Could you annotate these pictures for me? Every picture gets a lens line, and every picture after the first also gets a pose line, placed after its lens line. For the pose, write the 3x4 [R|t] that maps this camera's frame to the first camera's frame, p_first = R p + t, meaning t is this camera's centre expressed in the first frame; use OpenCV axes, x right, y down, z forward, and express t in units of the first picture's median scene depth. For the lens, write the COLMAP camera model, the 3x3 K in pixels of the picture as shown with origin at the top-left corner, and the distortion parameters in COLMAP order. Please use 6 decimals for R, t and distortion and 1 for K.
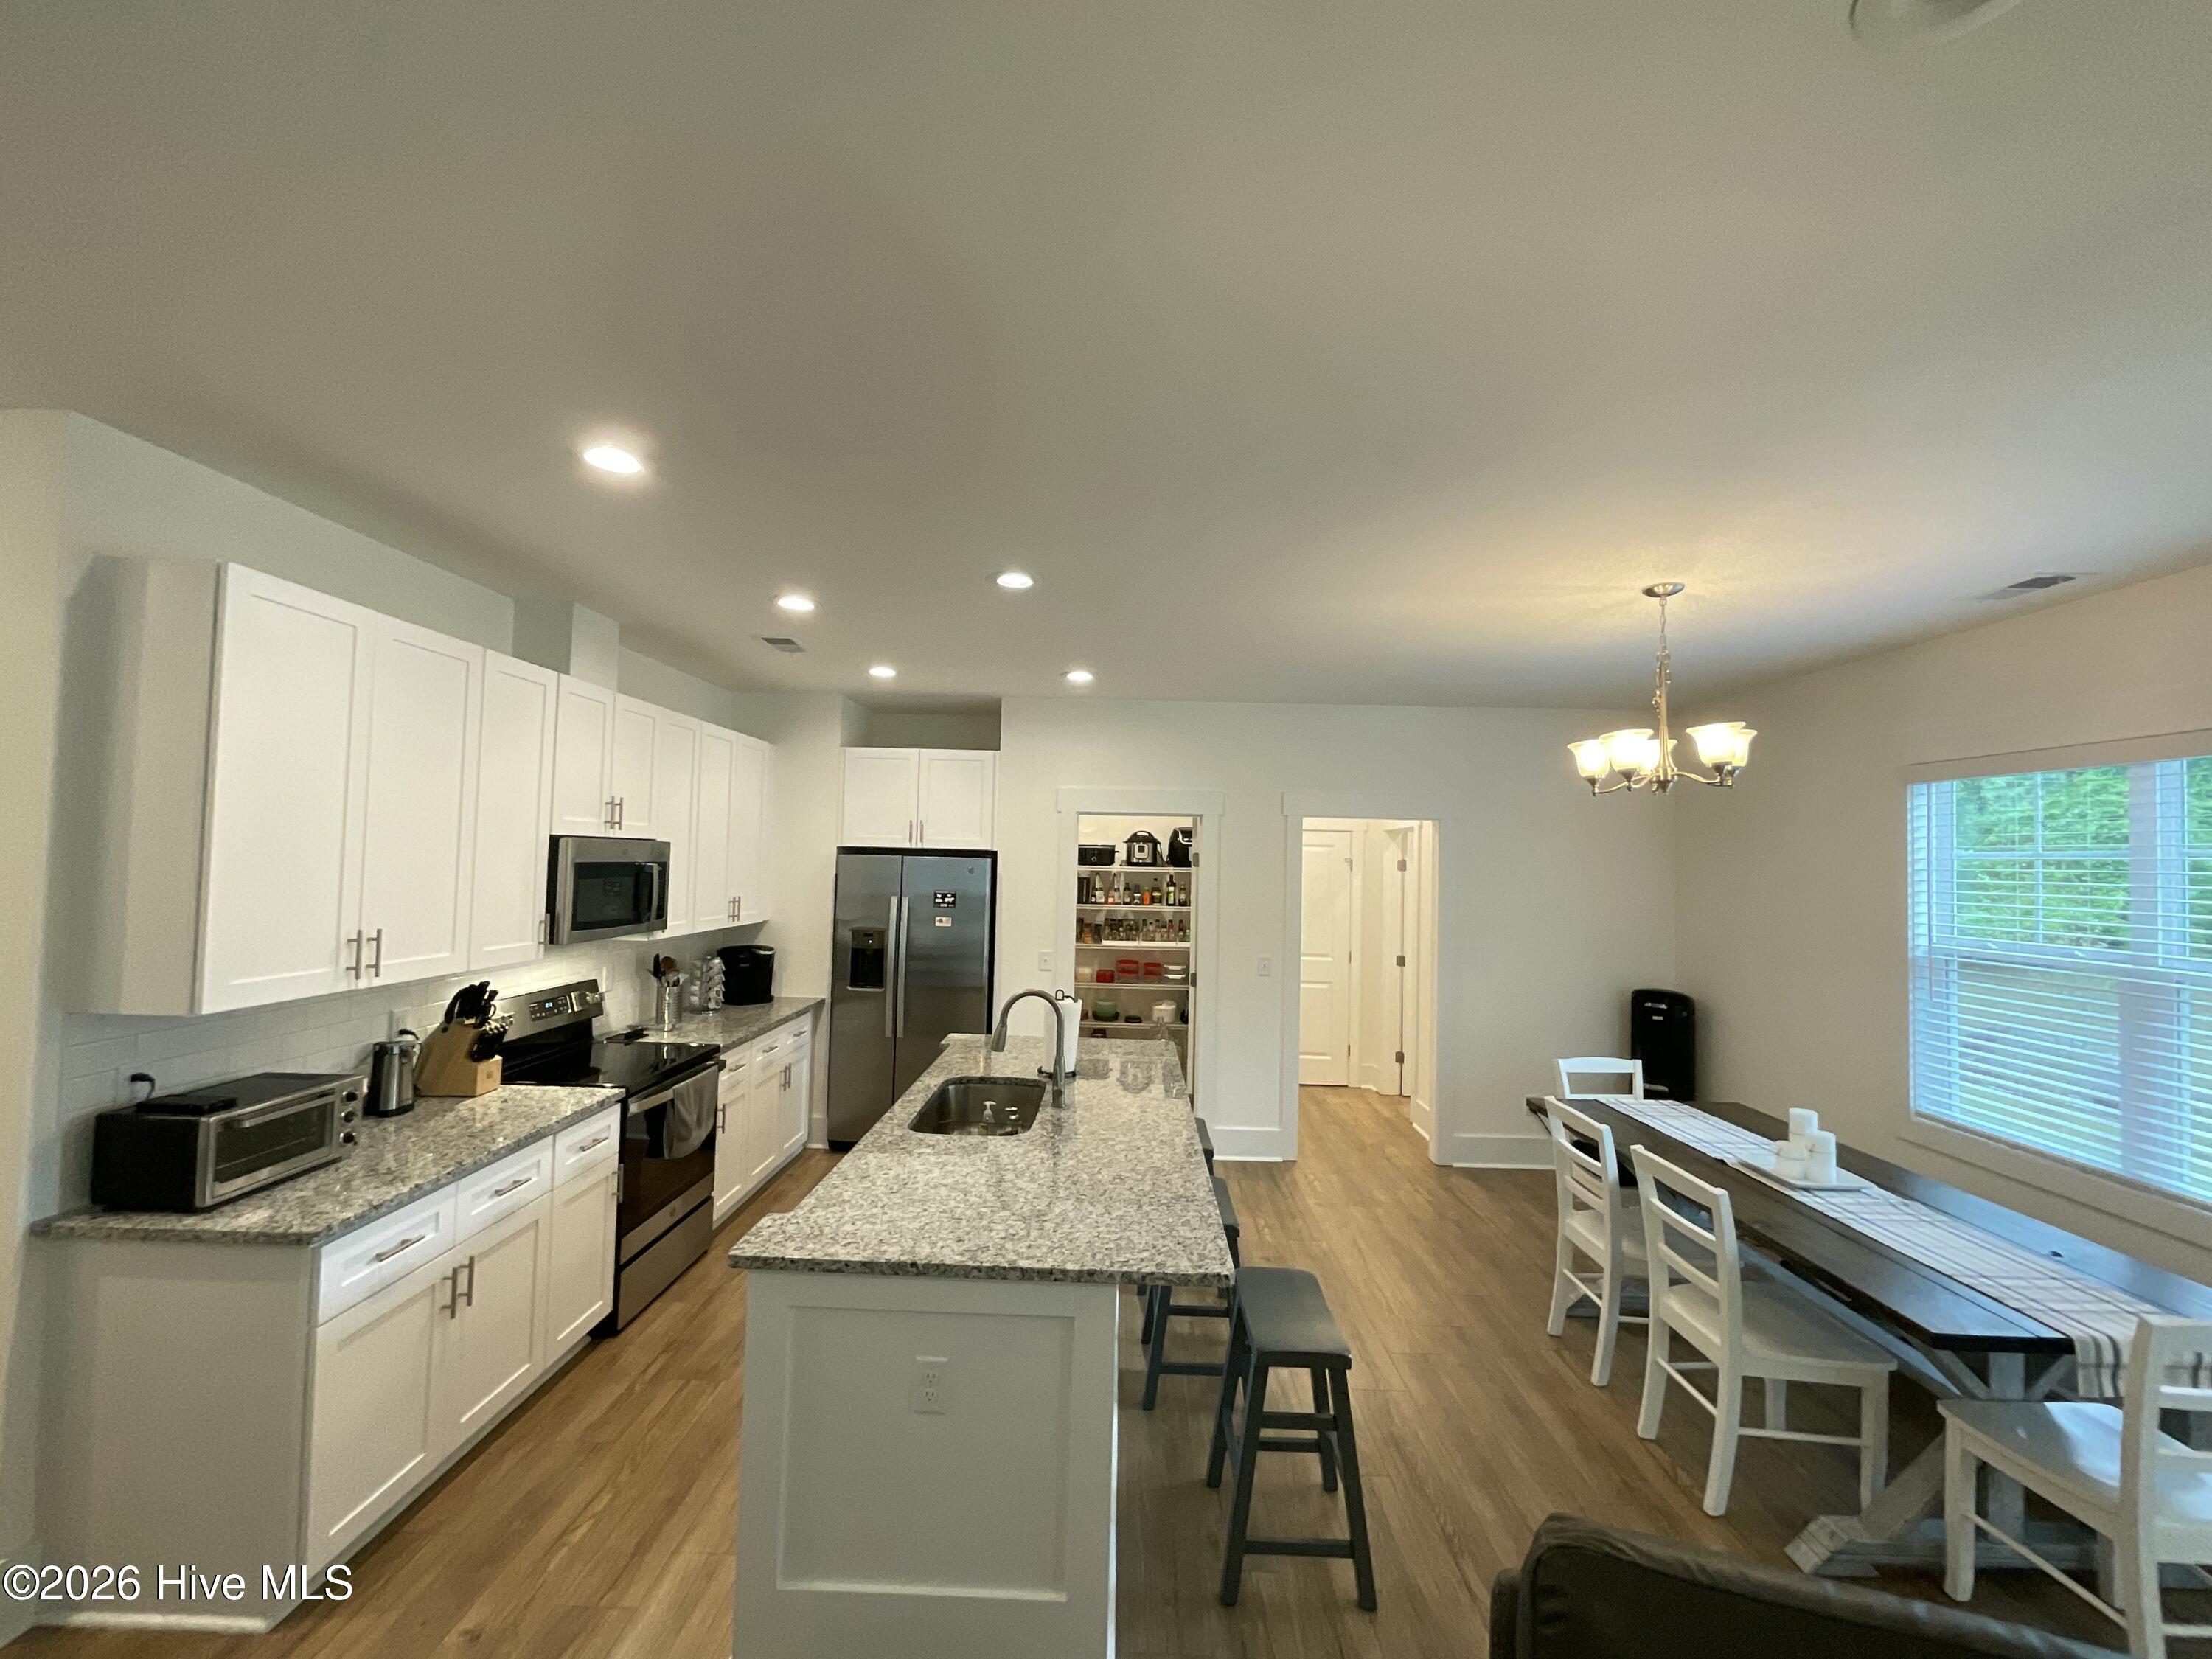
lens RADIAL K [[893.3, 0, 1104.4], [0, 893.3, 835.1], [0, 0, 1]] dist [0.000640, 0.000826]
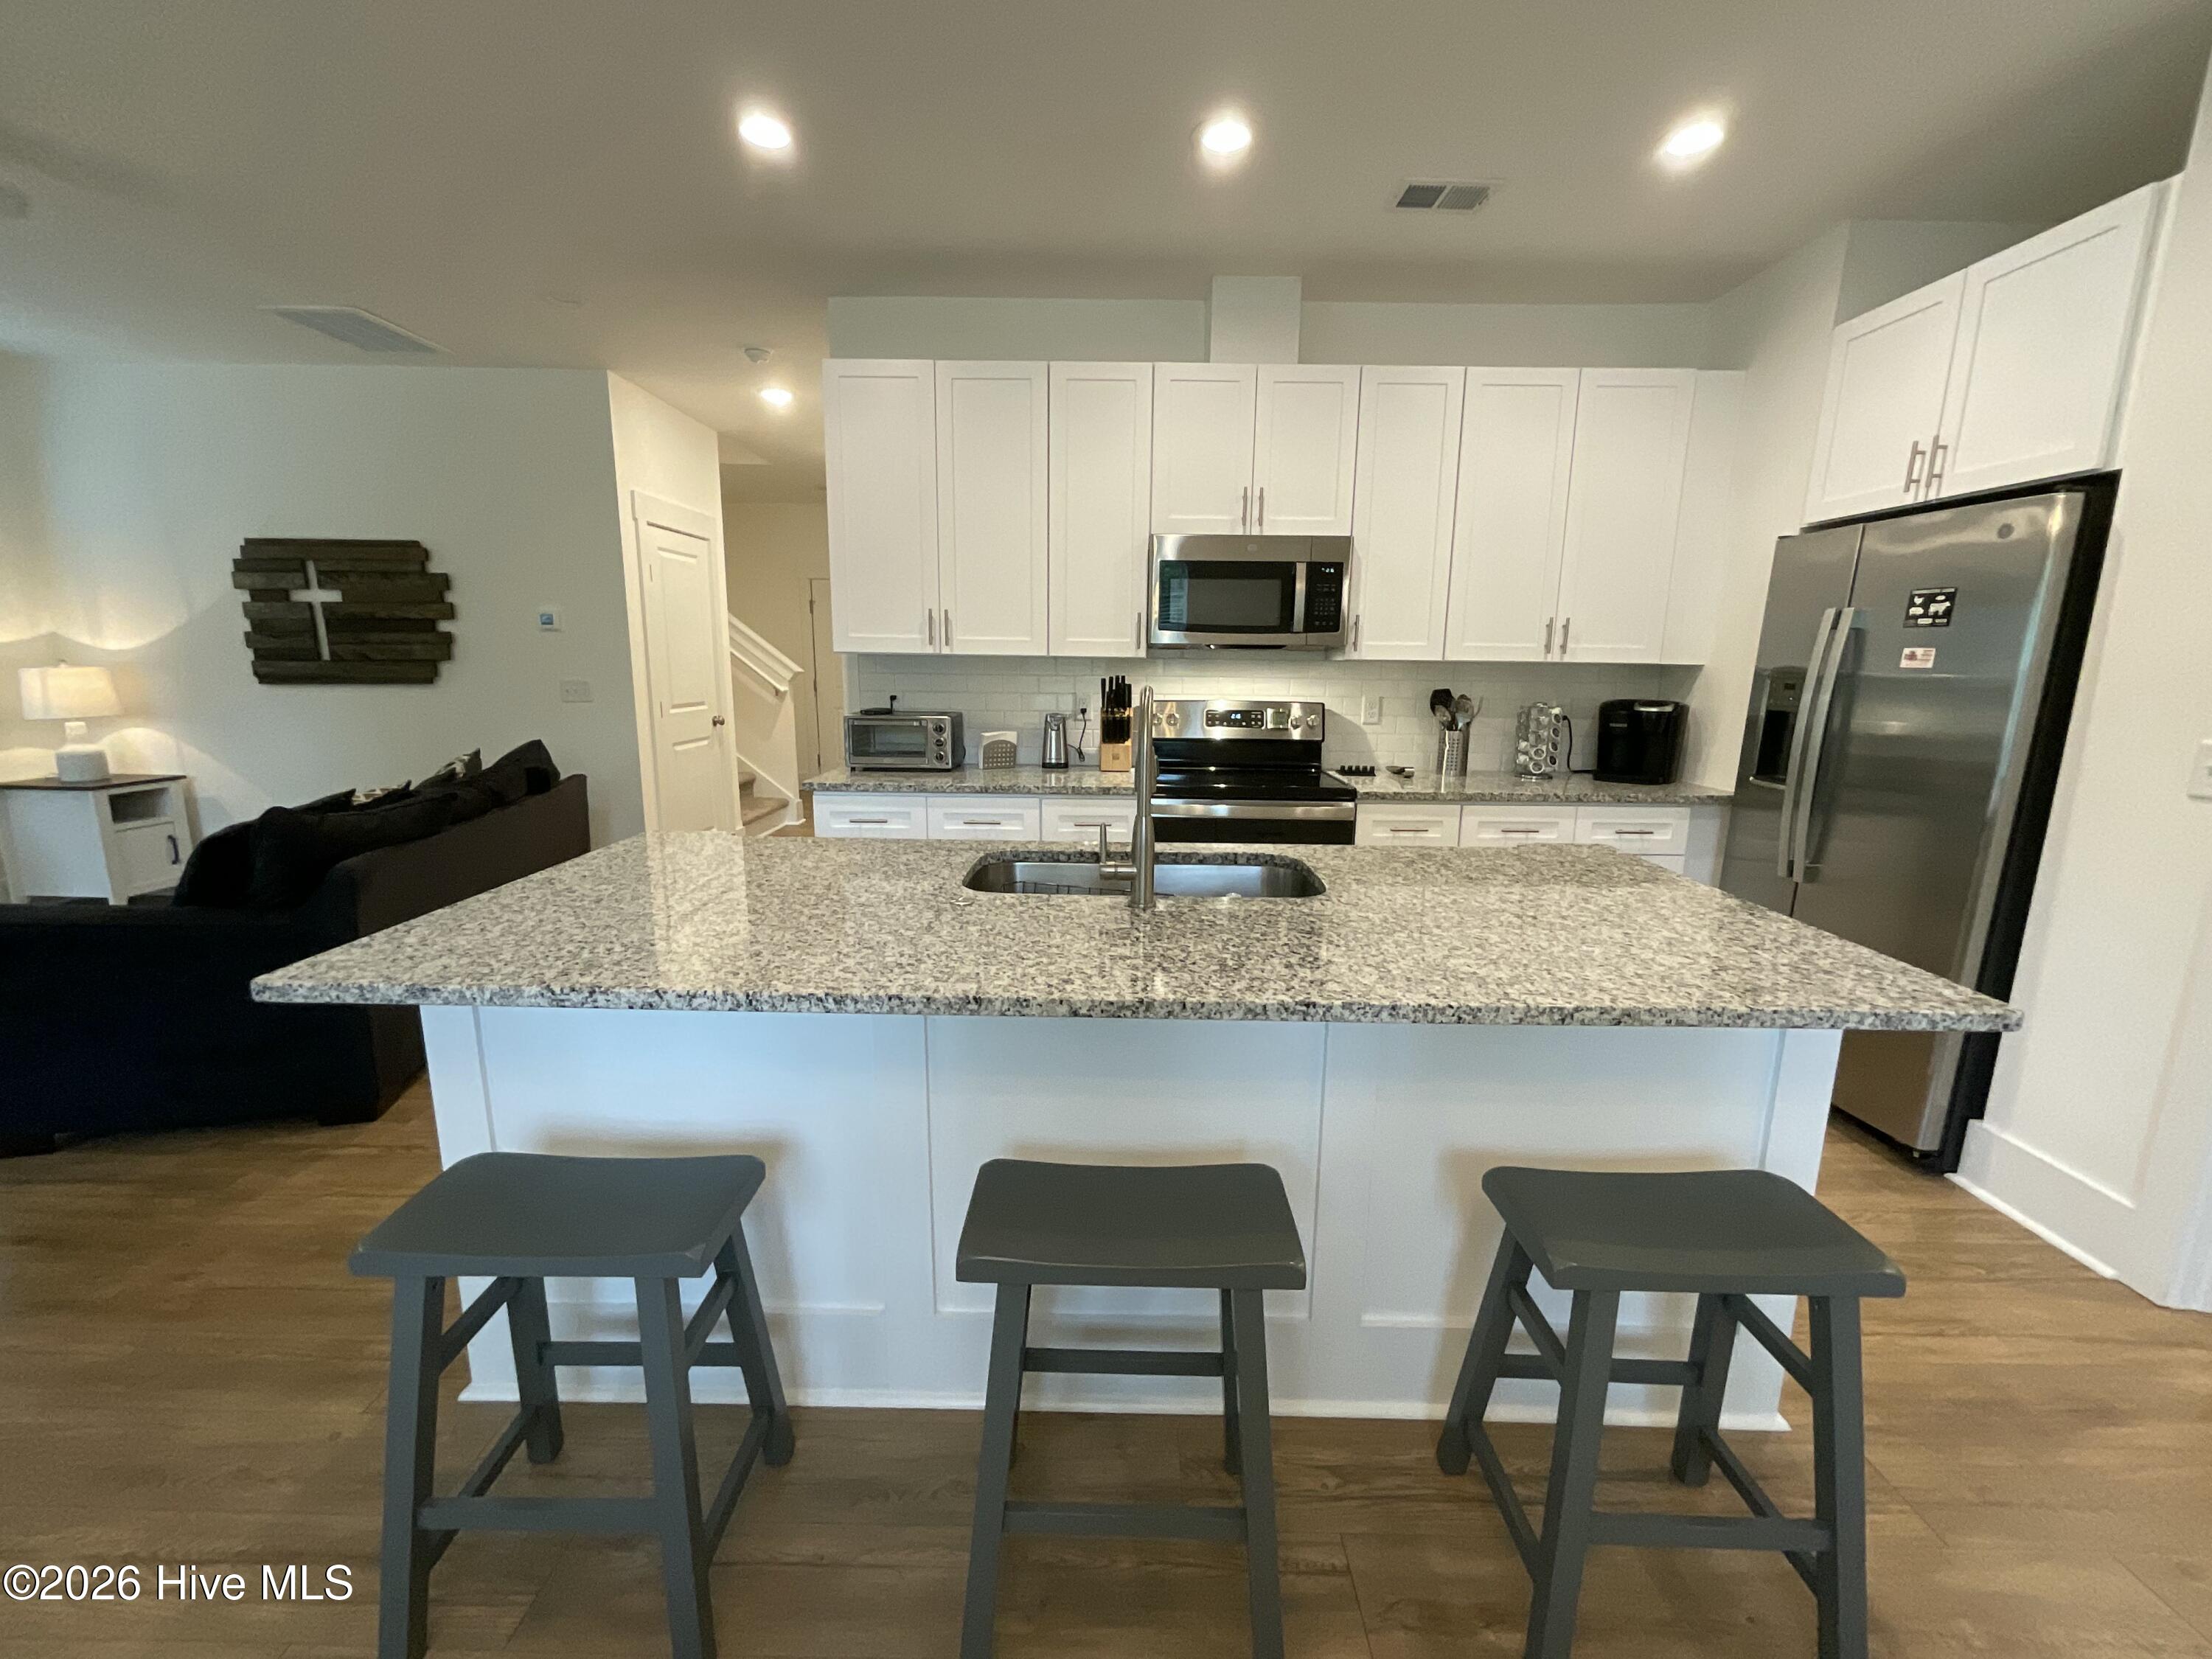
lens RADIAL K [[893.3, 0, 1105.9], [0, 893.3, 829.2], [0, 0, 1]] dist [0.000640, 0.000826]
pose [[0.011103, 0.167120, -0.985874, 0.299557], [0.017227, 0.985757, 0.167294, 0.106974], [0.999790, -0.018841, 0.008066, 0.622158]]
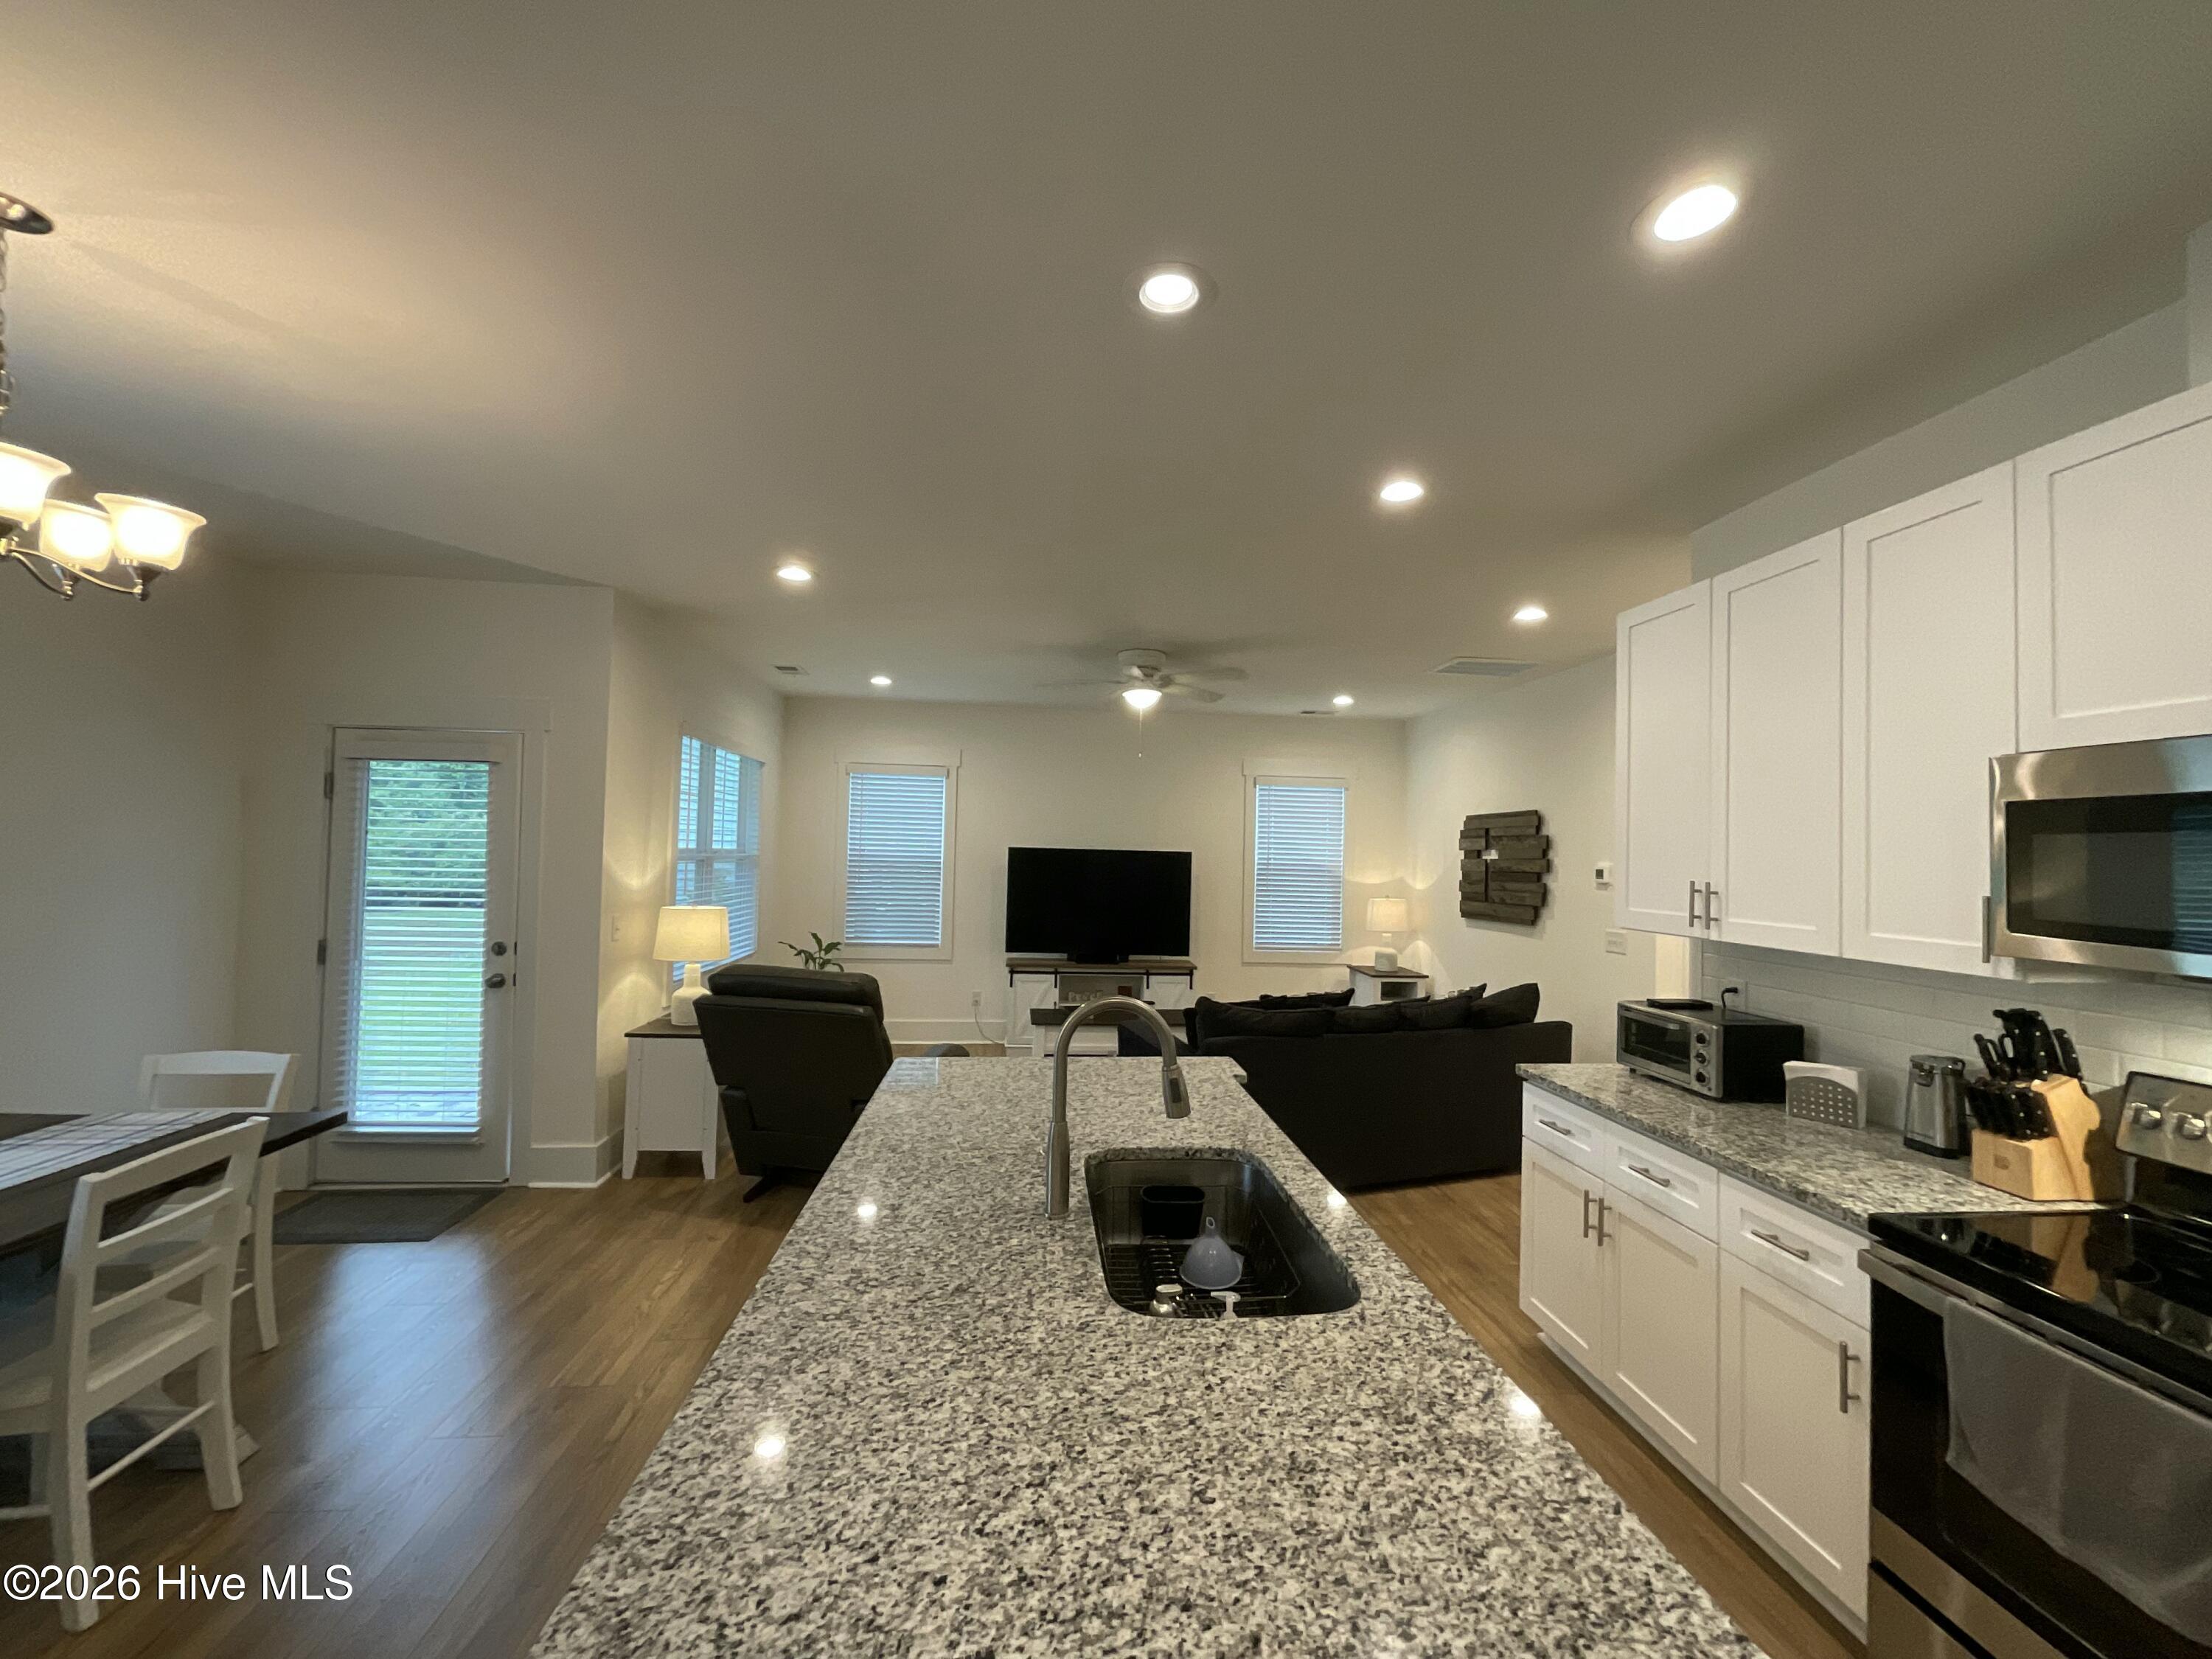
lens RADIAL K [[893.3, 0, 1106.1], [0, 893.3, 837.8], [0, 0, 1]] dist [0.000640, 0.000826]
pose [[-0.992512, -0.046908, -0.112783, -0.006789], [-0.041671, 0.997961, -0.048349, 0.067014], [0.114821, -0.043287, -0.992443, 0.981397]]
